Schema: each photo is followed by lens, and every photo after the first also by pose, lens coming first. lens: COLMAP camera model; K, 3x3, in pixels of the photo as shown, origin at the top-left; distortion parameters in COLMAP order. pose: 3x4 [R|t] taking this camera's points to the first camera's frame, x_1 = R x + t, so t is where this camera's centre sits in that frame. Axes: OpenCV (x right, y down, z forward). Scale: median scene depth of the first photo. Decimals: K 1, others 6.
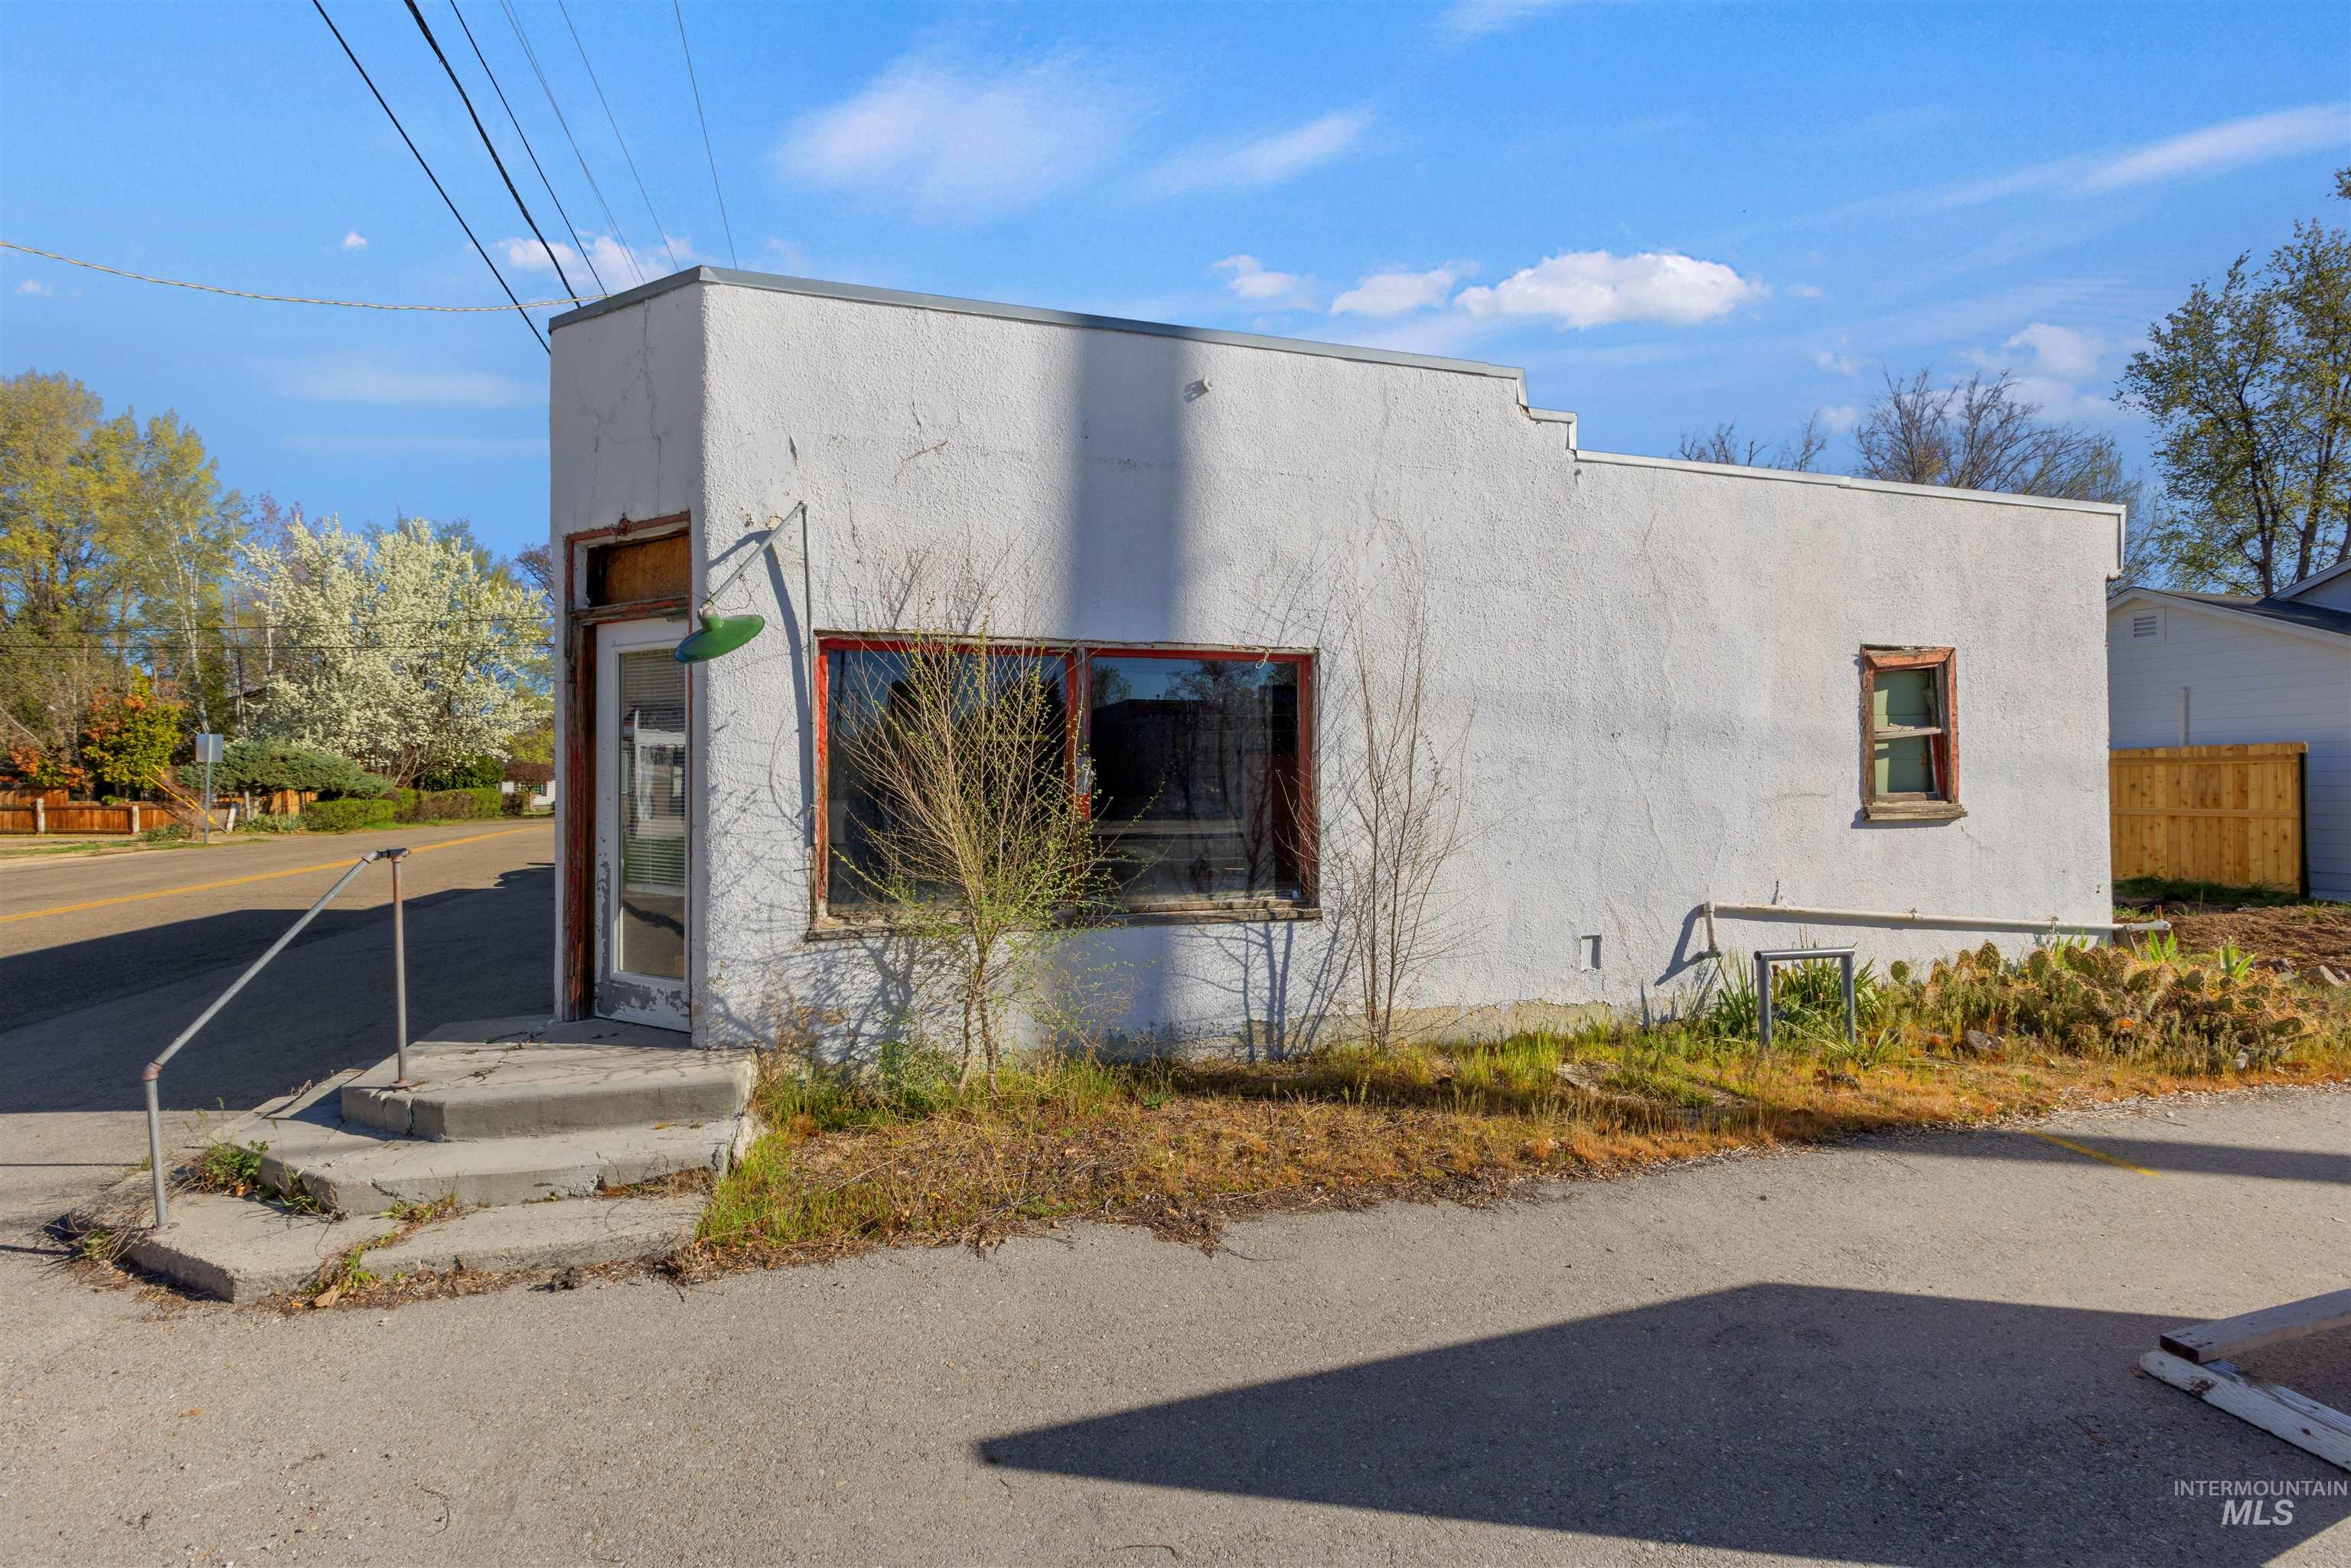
lens RADIAL K [[1057.2, 0, 1178.9], [0, 1057.2, 786.3], [0, 0, 1]] dist [0.003787, -0.000801]
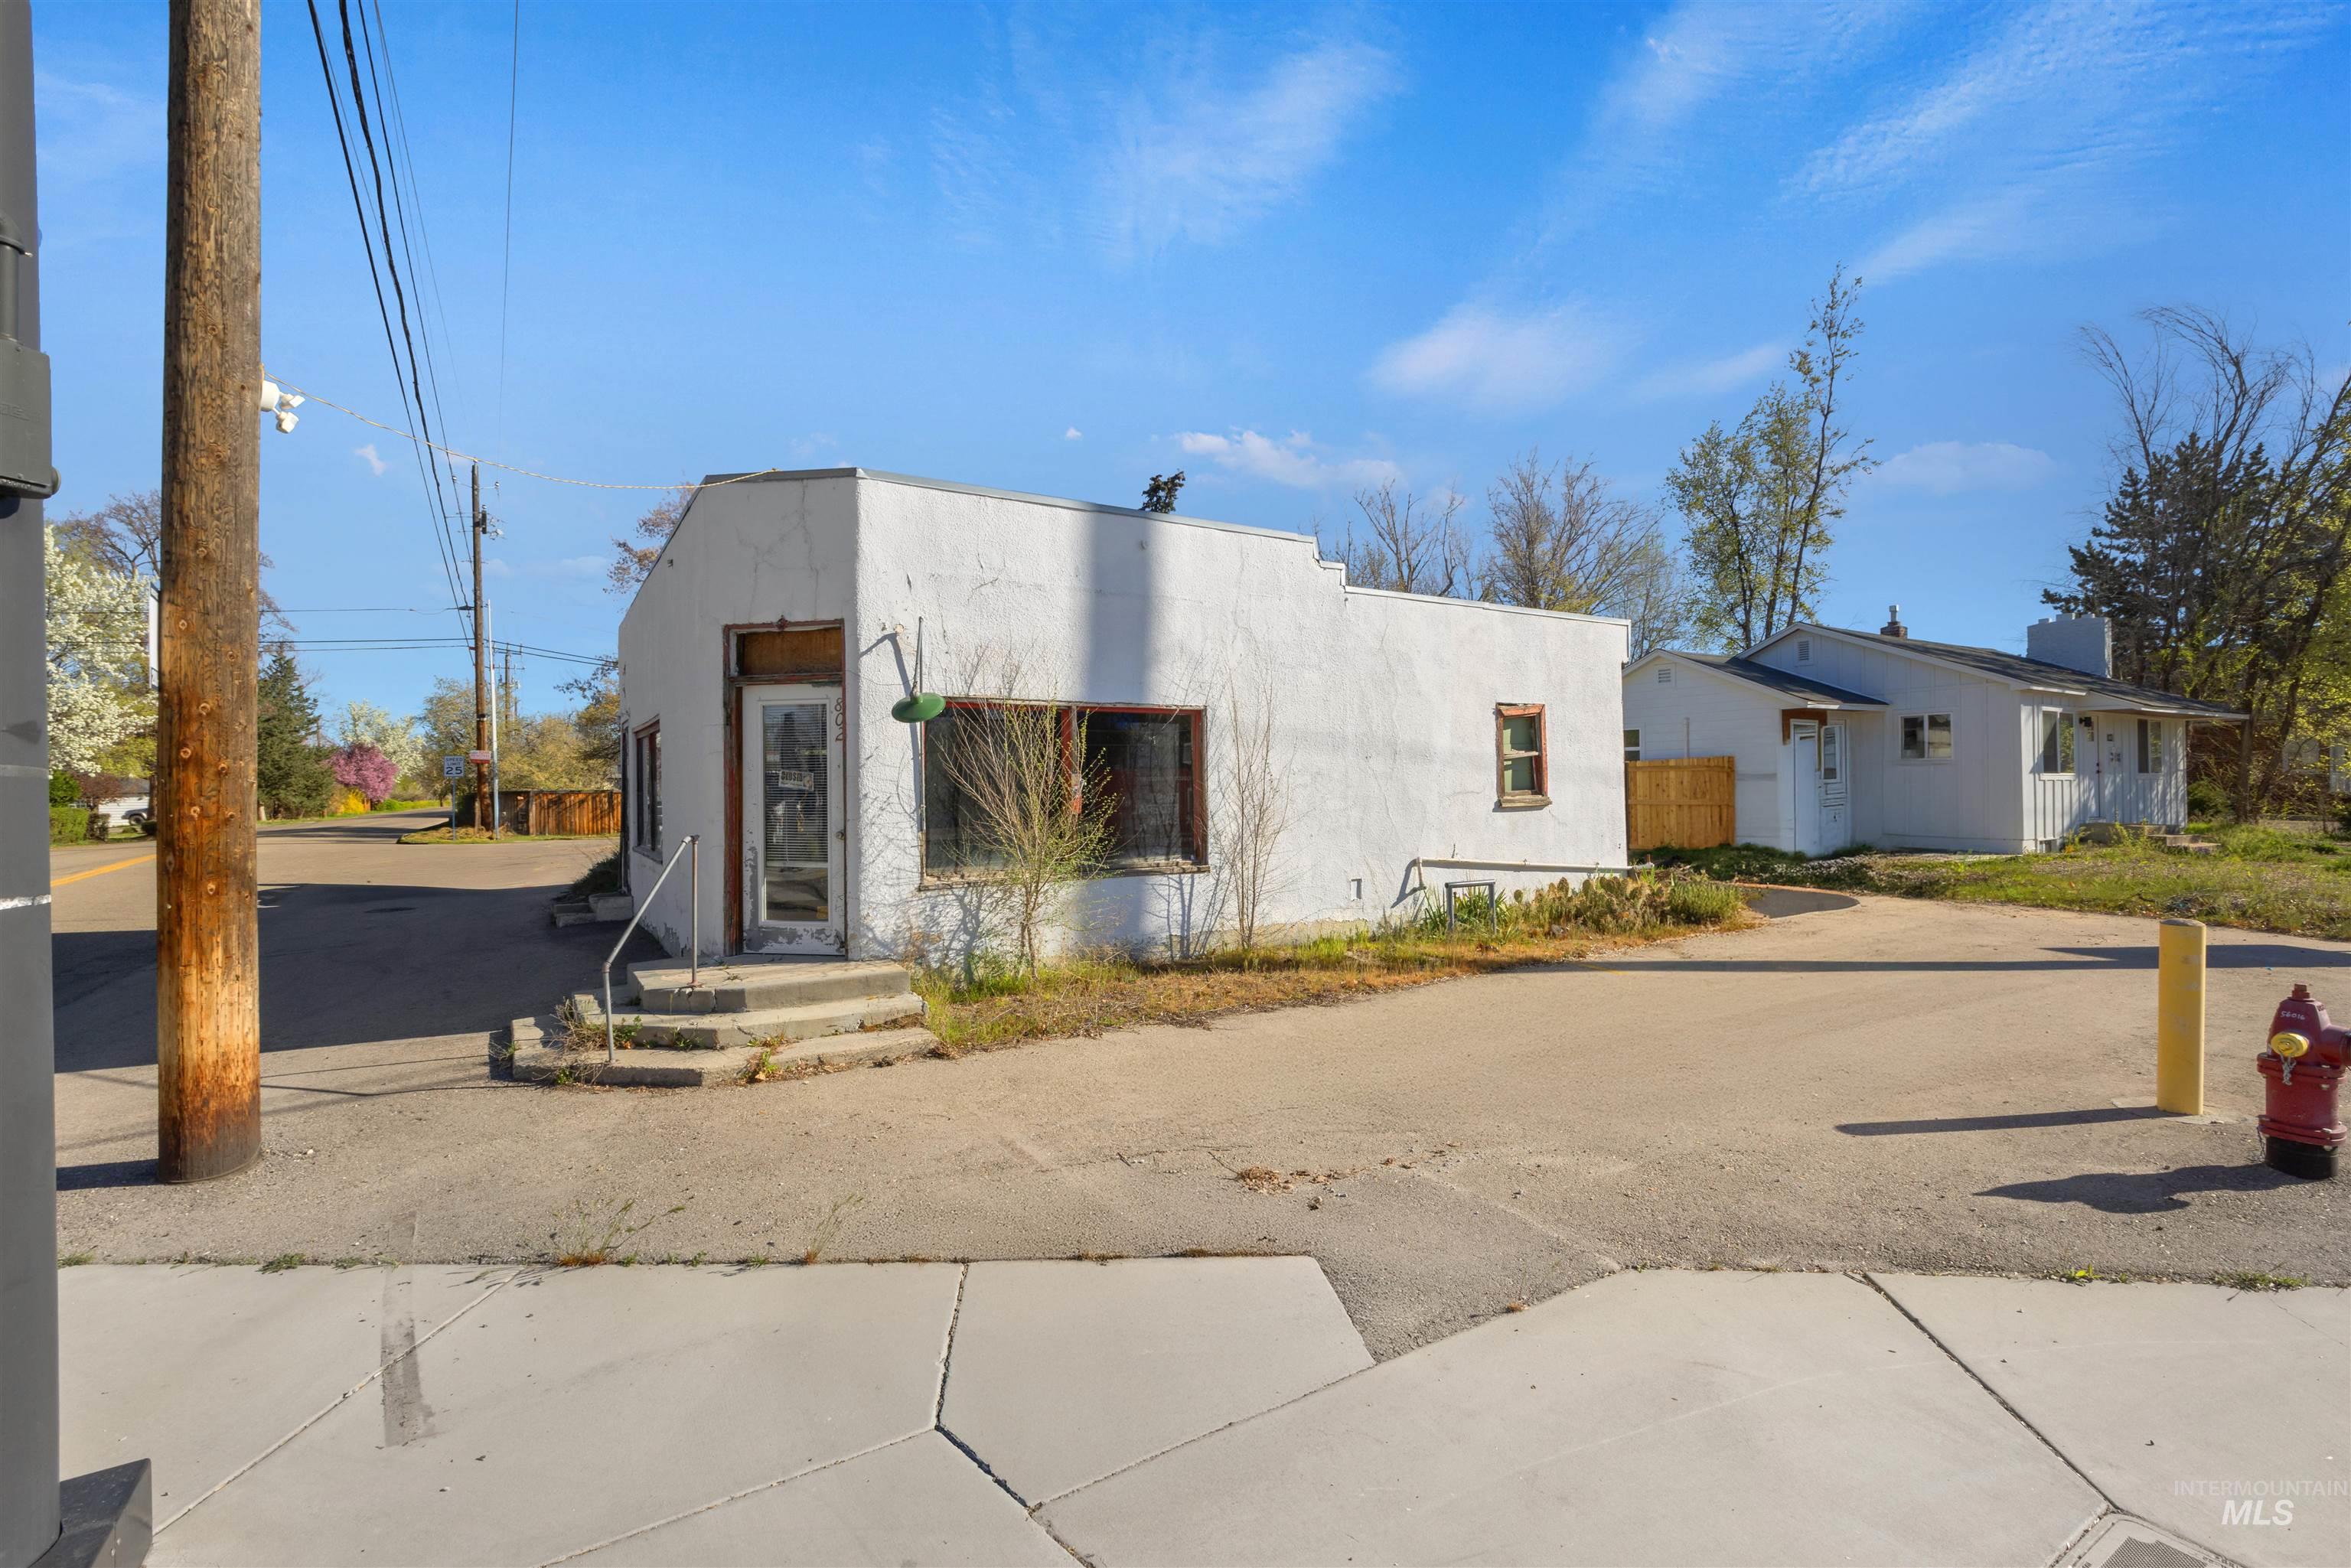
lens RADIAL K [[1078.4, 0, 1186.8], [0, 1078.4, 790.7], [0, 0, 1]] dist [-0.000411, 0.000024]
pose [[0.957358, -0.011532, 0.288673, -0.376606], [0.012440, 0.999922, -0.001312, 0.002282], [-0.288635, 0.004847, 0.957427, -0.580958]]
